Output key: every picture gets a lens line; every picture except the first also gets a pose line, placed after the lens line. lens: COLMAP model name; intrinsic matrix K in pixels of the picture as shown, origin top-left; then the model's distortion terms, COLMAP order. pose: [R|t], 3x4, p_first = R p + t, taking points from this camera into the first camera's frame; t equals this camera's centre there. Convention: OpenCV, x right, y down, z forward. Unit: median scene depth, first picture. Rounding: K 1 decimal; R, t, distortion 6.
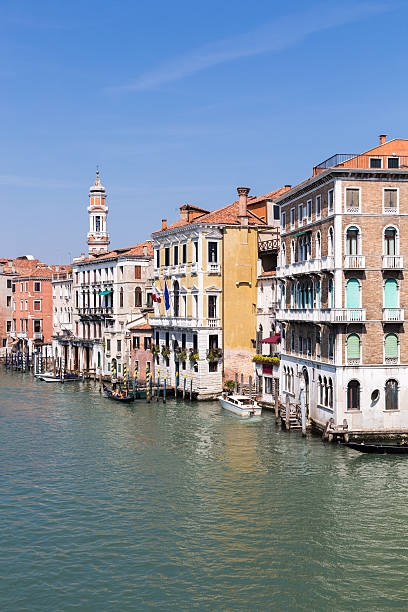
lens RADIAL K [[779.4, 0, 204.0], [0, 779.4, 306.0], [0, 0, 1]] dist [0.031757, 0.016909]
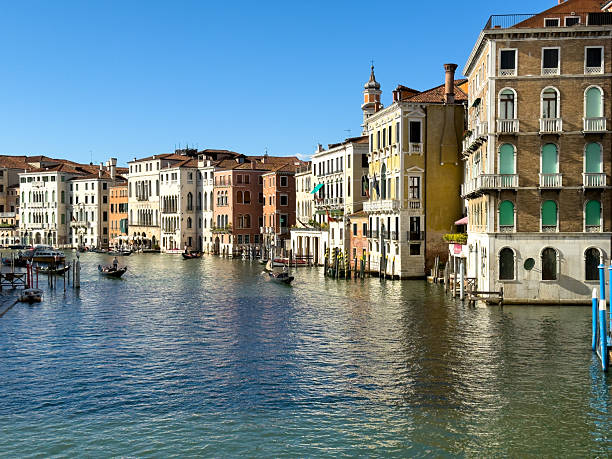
lens RADIAL K [[846.4, 0, 306.0], [0, 846.4, 229.5], [0, 0, 1]] dist [0.175151, -0.097789]
pose [[0.966553, 0.006203, -0.256394, 0.168723], [-0.003471, 0.999932, 0.011104, 0.045562], [0.256445, -0.009842, 0.966509, -0.072323]]
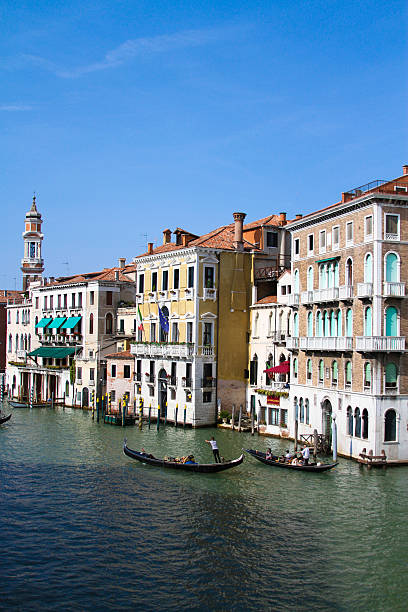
lens RADIAL K [[780.0, 0, 203.3], [0, 780.0, 320.5], [0, 0, 1]] dist [-0.146093, 0.001339]
pose [[0.992597, 0.022459, 0.119364, -0.120421], [-0.019638, 0.999501, -0.024759, 0.008275], [-0.119860, 0.022232, 0.992542, 0.049904]]
